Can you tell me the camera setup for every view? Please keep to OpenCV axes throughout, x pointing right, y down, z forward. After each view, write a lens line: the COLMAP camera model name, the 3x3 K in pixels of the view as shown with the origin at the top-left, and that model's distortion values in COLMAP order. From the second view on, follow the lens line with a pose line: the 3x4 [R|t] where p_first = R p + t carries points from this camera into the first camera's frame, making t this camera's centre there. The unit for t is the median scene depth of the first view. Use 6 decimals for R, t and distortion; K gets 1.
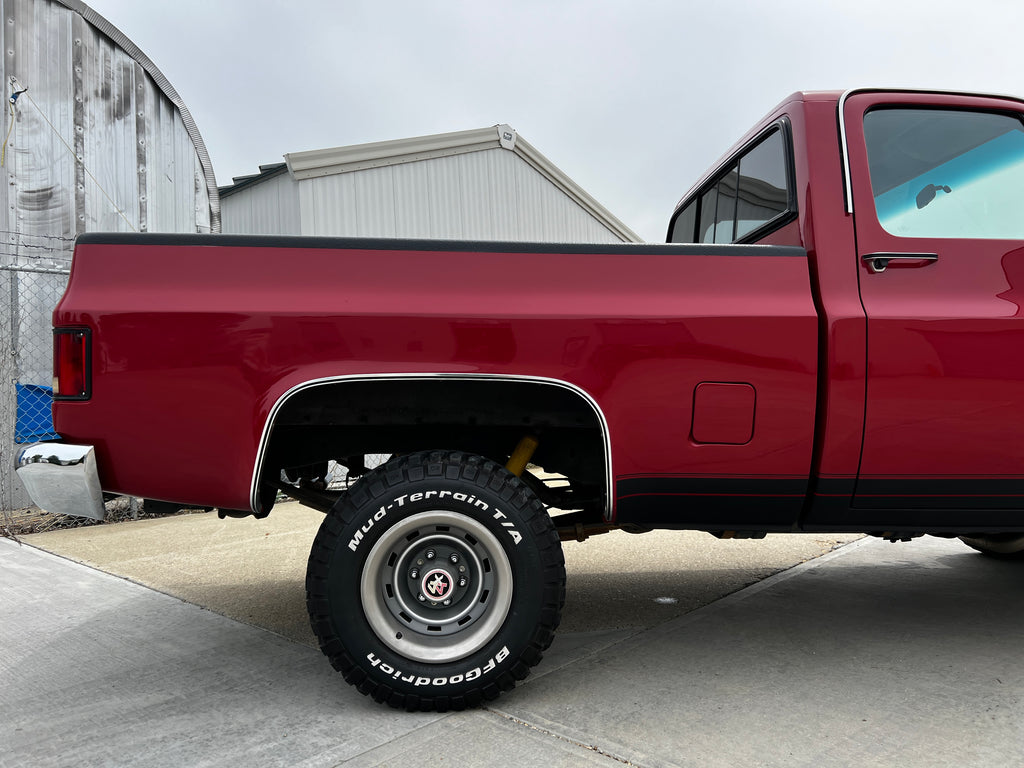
lens RADIAL K [[776.8, 0, 512.0], [0, 776.8, 384.0], [0, 0, 1]] dist [0.044373, -0.049766]
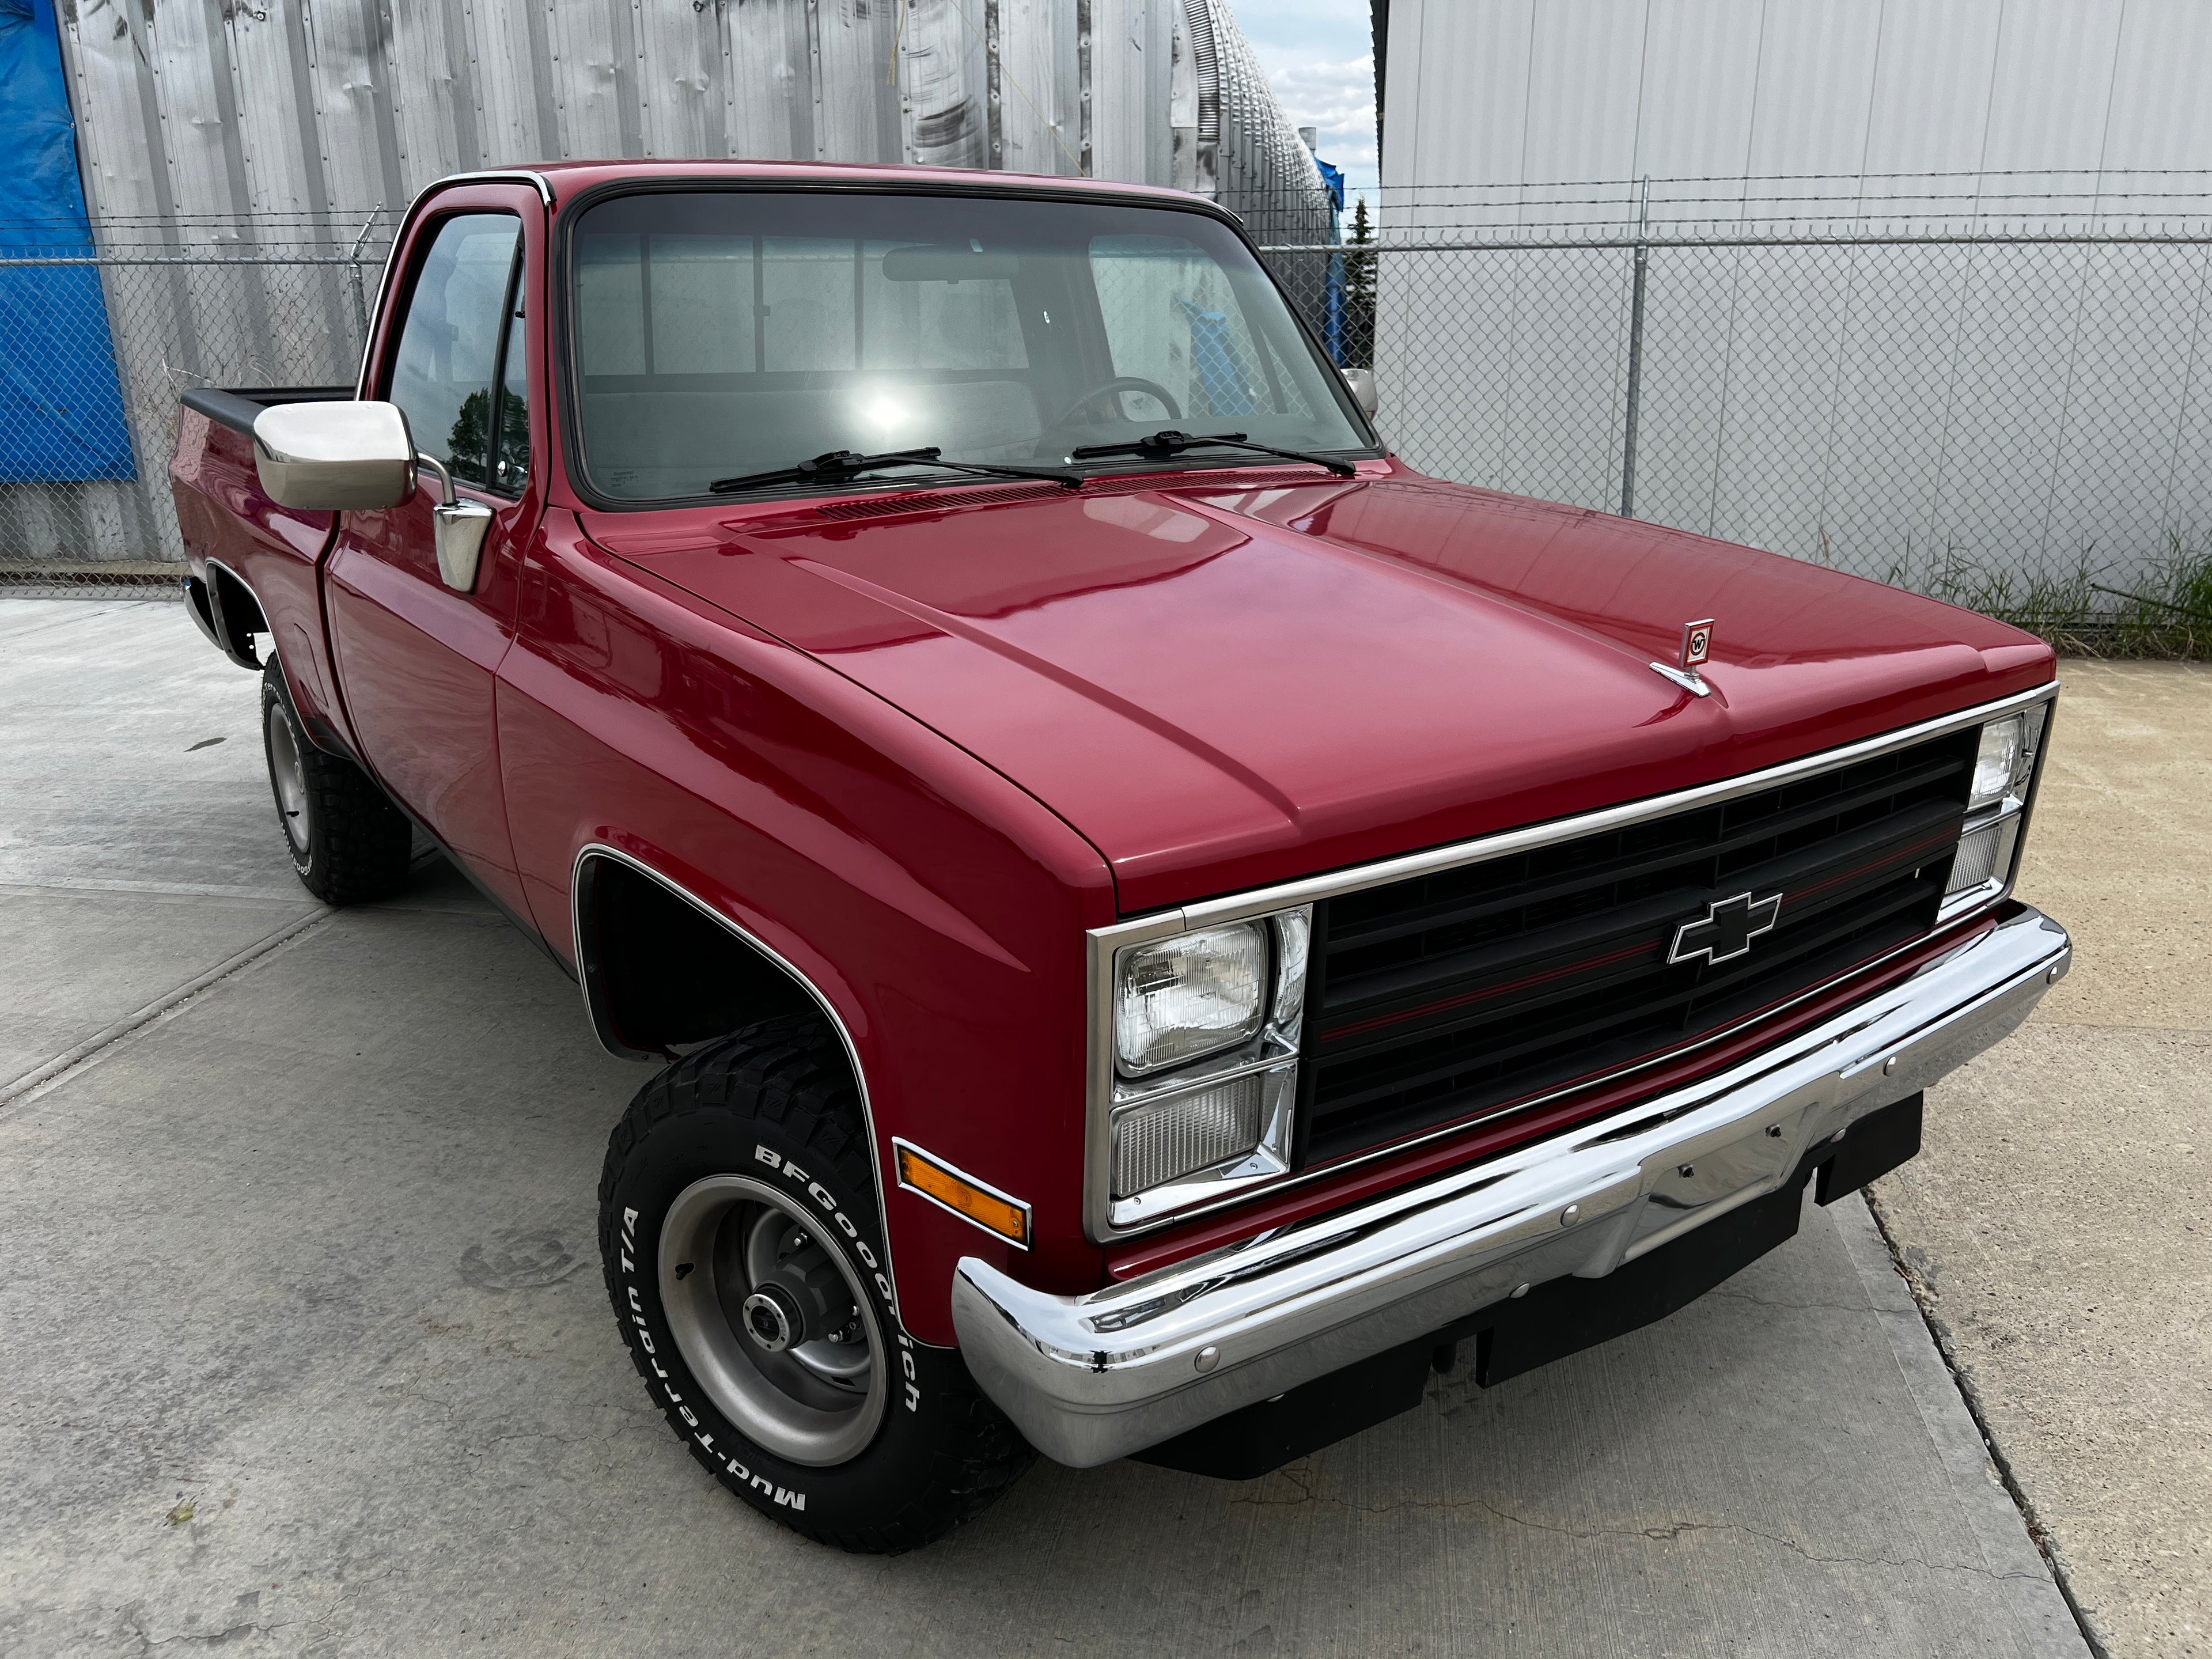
lens RADIAL K [[1675.9, 0, 1109.8], [0, 1675.9, 828.3], [0, 0, 1]] dist [0.012495, -0.001931]
pose [[0.553747, 0.267448, -0.788565, 0.748110], [0.009607, 0.944900, 0.327217, -0.132199], [0.832629, -0.188771, 0.520666, 0.245348]]
